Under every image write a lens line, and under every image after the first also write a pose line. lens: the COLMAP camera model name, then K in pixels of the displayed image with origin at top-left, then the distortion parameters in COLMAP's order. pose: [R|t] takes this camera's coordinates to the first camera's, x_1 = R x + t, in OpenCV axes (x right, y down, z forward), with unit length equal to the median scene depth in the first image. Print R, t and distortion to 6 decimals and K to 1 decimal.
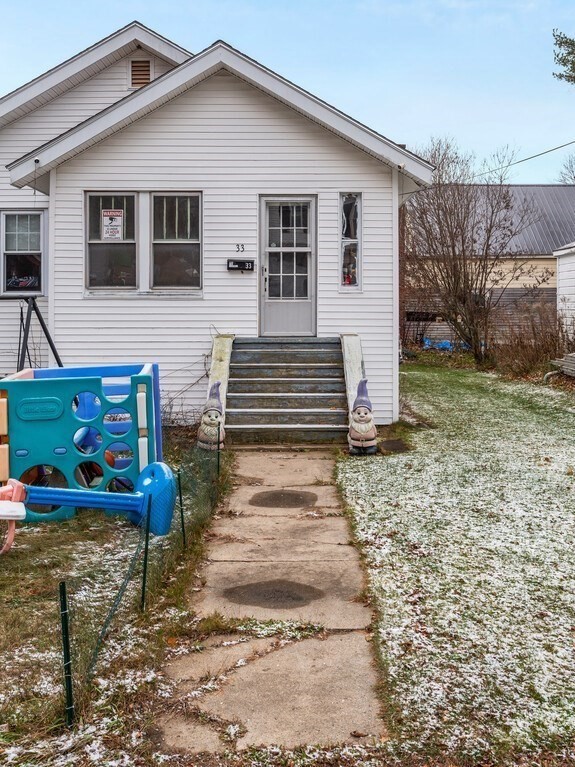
lens RADIAL K [[1004.7, 0, 290.0], [0, 1004.7, 308.3], [0, 0, 1]] dist [0.000550, -0.004777]
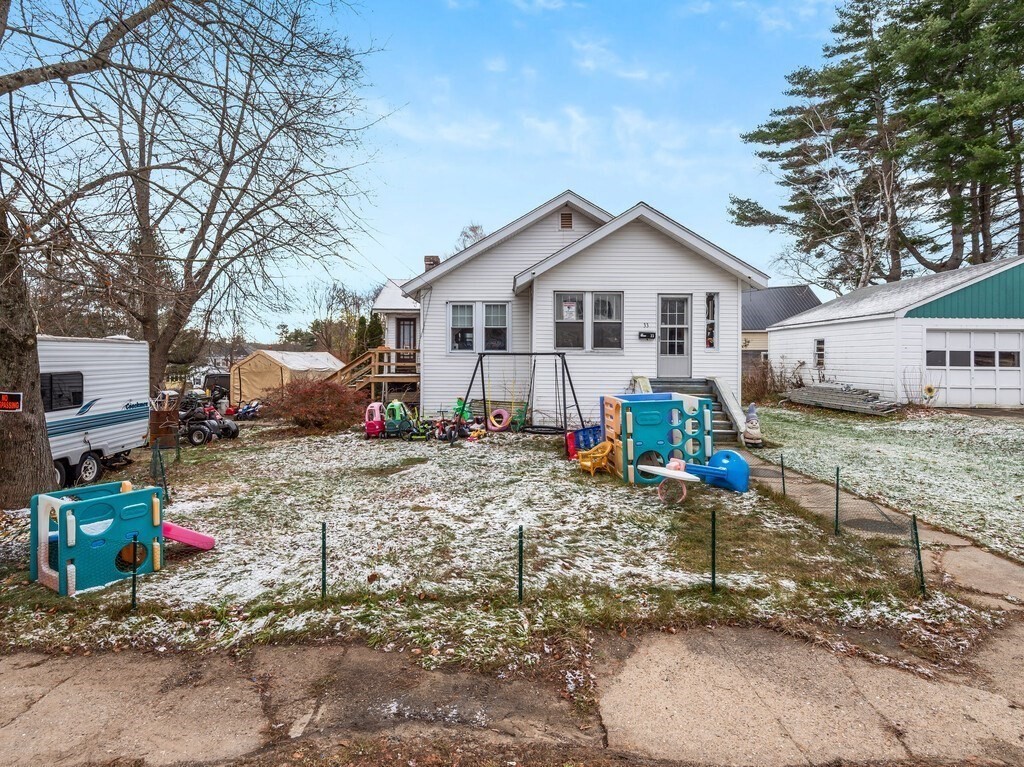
lens RADIAL K [[610.7, 0, 464.8], [0, 610.7, 361.7], [0, 0, 1]] dist [0.050974, -0.041884]
pose [[0.999965, 0.005955, 0.005925, -0.359846], [-0.005955, 0.999982, -0.000036, 0.003297], [-0.005925, 0.000000, 0.999982, -0.029528]]
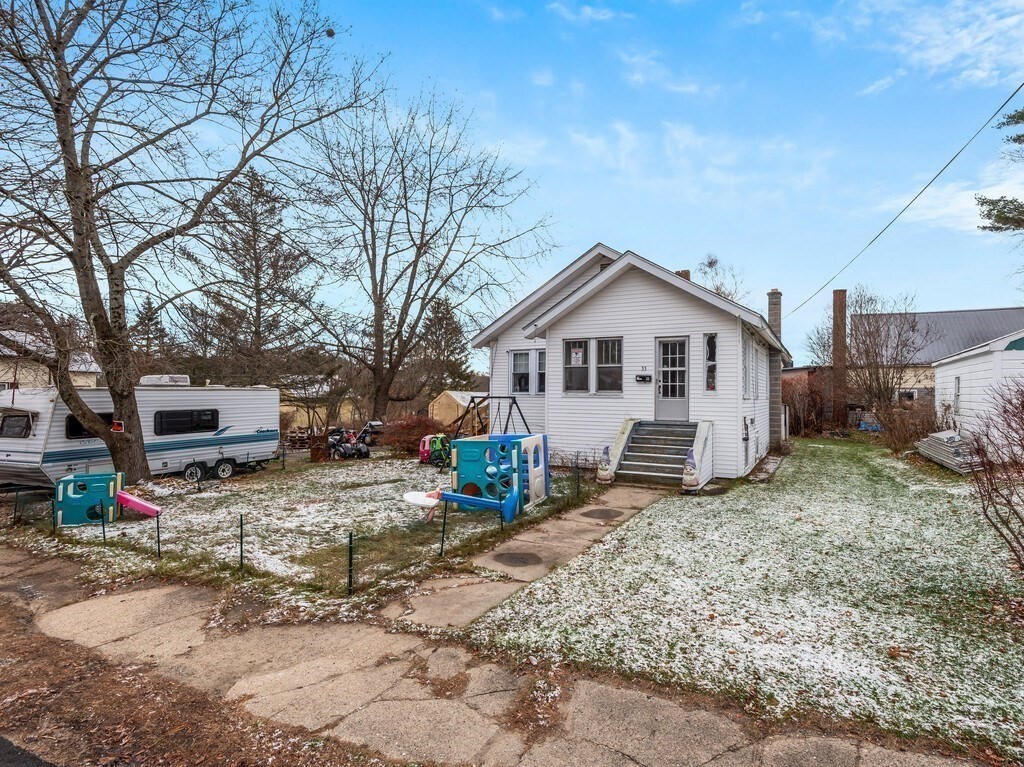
lens RADIAL K [[596.0, 0, 512.0], [0, 596.0, 383.5], [0, 0, 1]] dist [0.044483, -0.038423]
pose [[0.862893, -0.003077, -0.505377, 0.272655], [-0.006484, 0.999832, -0.017157, -0.015251], [0.505344, 0.018081, 0.862728, 0.001847]]
